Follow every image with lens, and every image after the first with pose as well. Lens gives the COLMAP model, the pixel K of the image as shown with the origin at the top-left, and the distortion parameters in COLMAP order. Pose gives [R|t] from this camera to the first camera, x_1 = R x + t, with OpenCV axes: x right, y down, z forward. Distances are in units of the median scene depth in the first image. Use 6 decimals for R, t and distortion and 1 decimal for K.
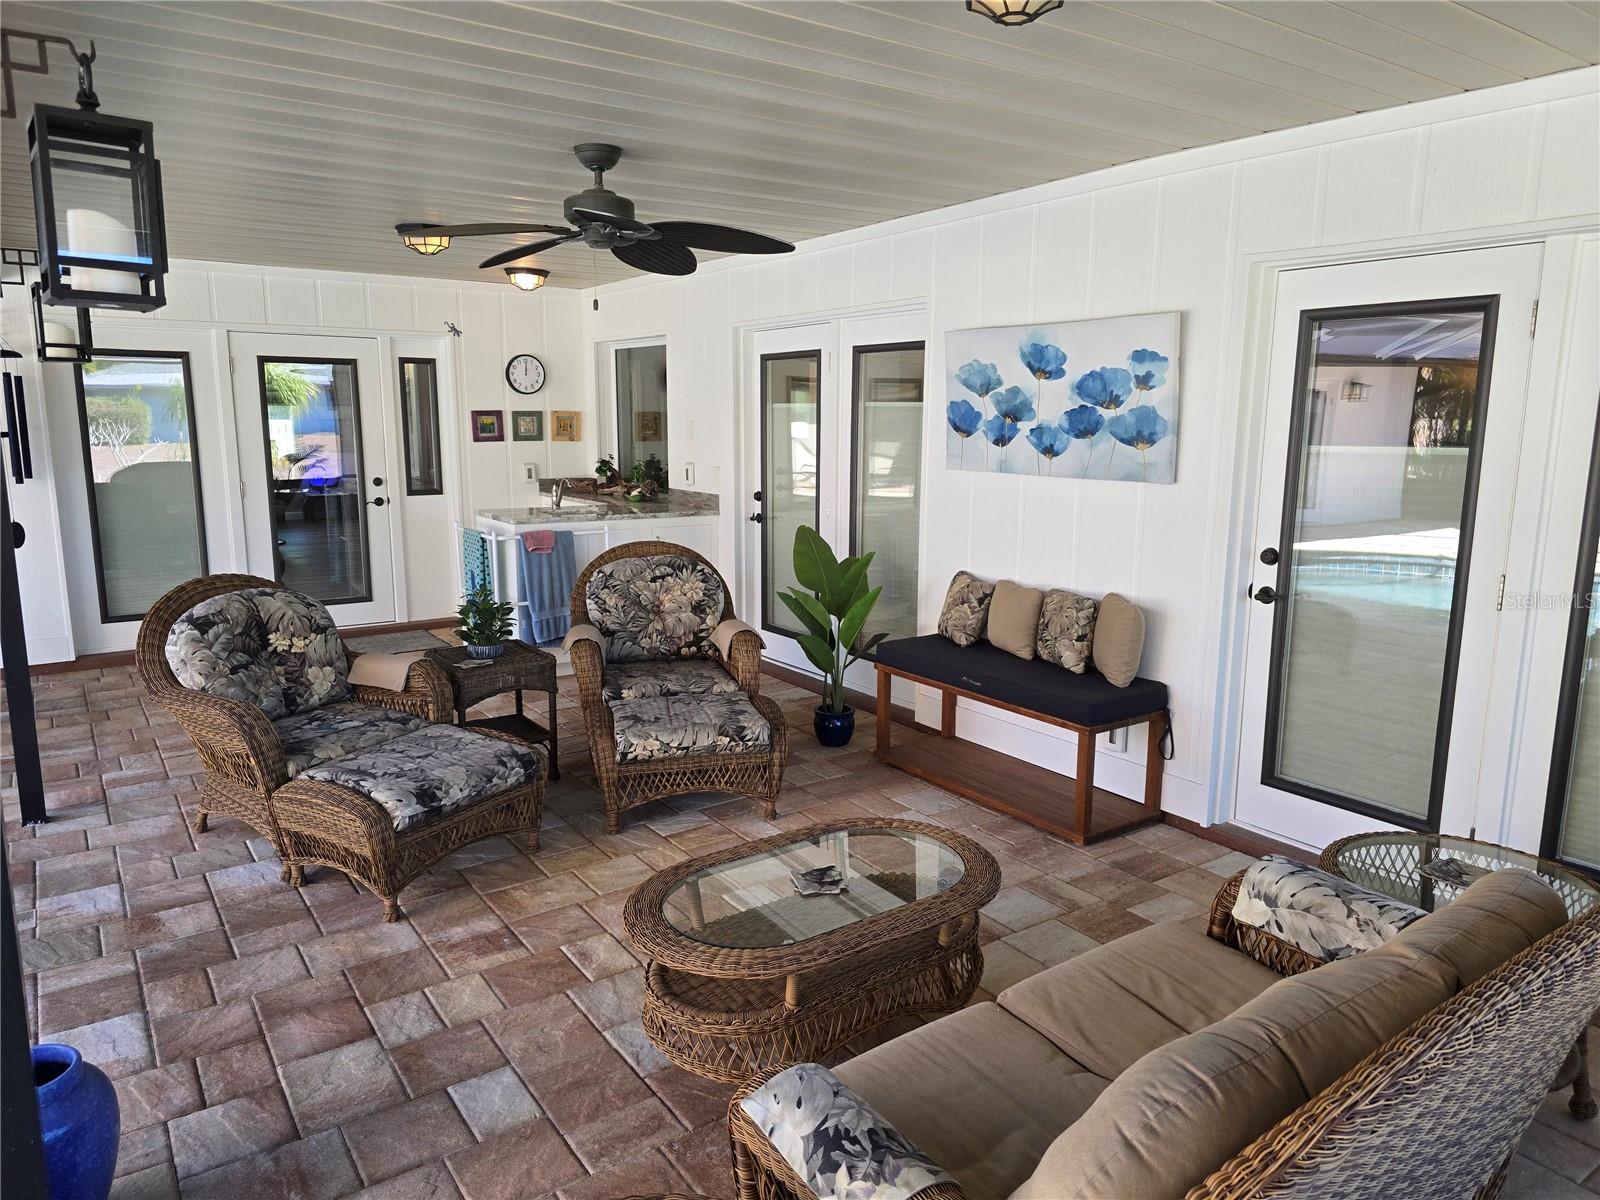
lens RADIAL K [[1079.6, 0, 802.0], [0, 1079.6, 600.1], [0, 0, 1]] dist [0.033255, -0.018494]
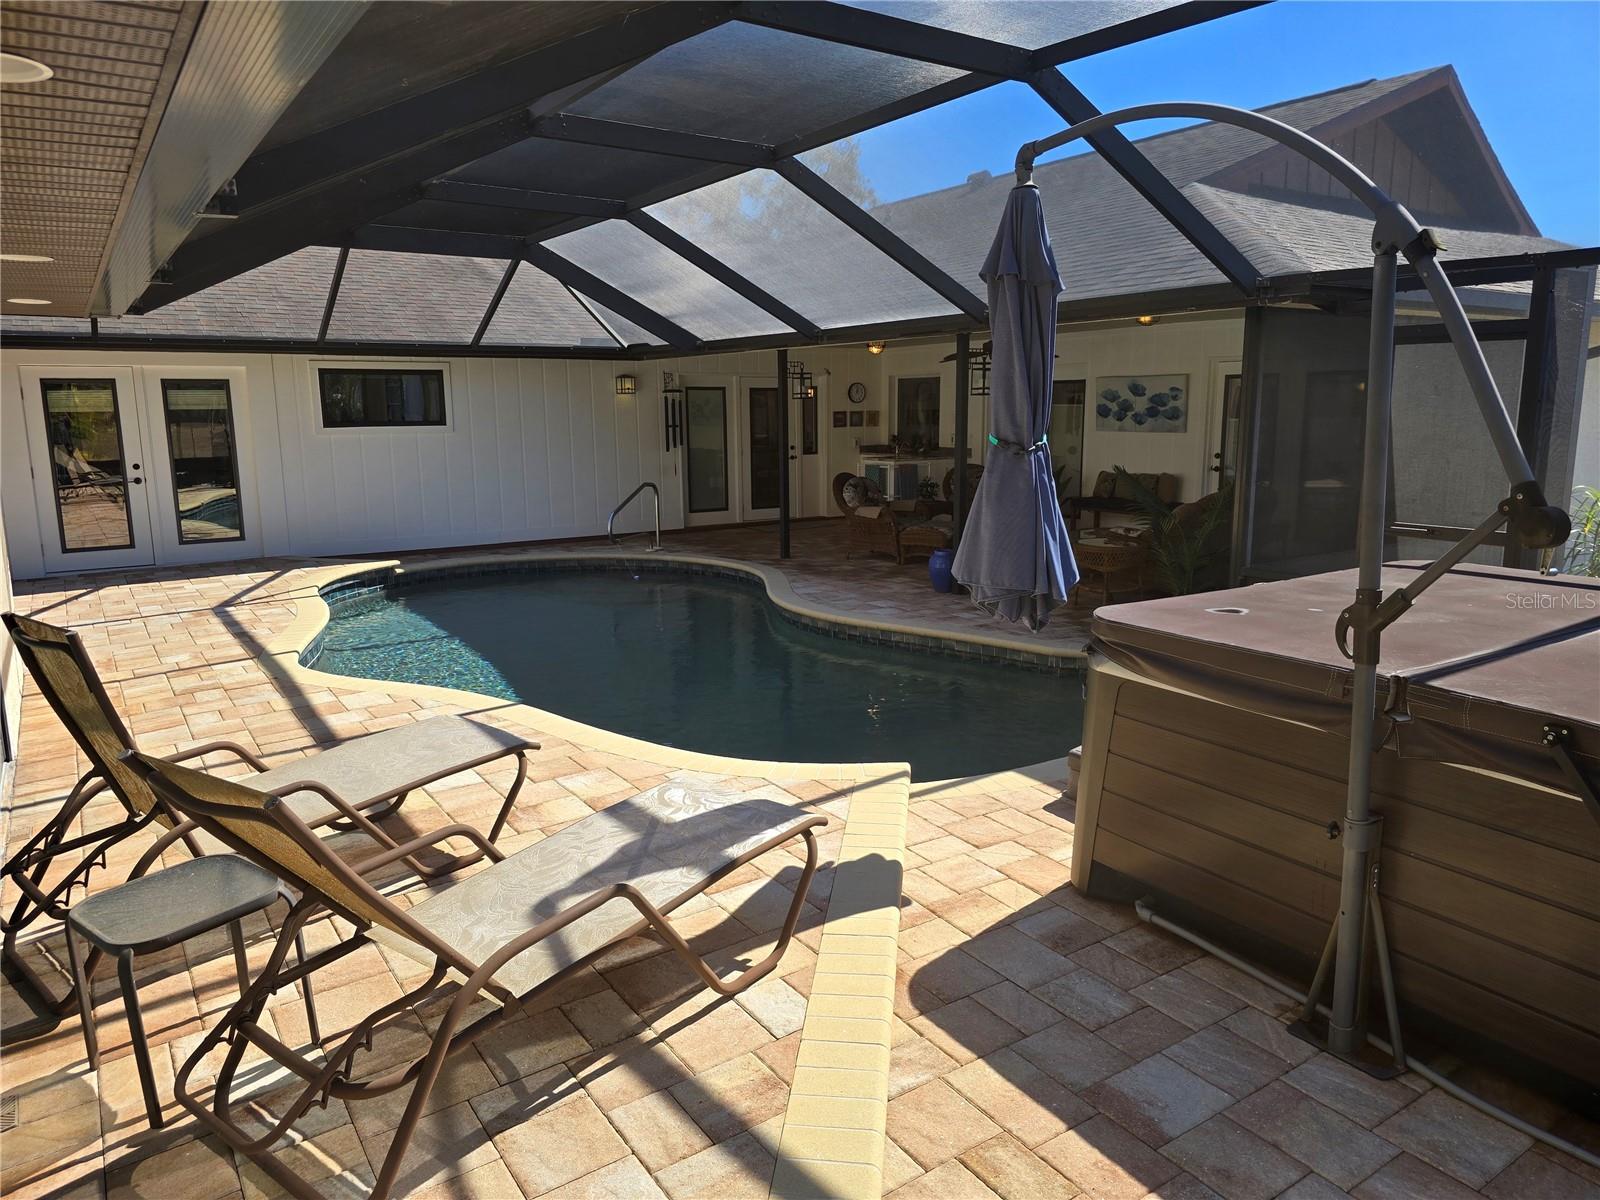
lens RADIAL K [[1079.6, 0, 801.5], [0, 1079.6, 597.6], [0, 0, 1]] dist [0.033255, -0.018494]
pose [[0.999783, -0.015489, -0.013942, -0.565440], [0.015553, 0.999869, 0.004508, 0.265661], [0.013871, -0.004724, 0.999893, -1.668625]]
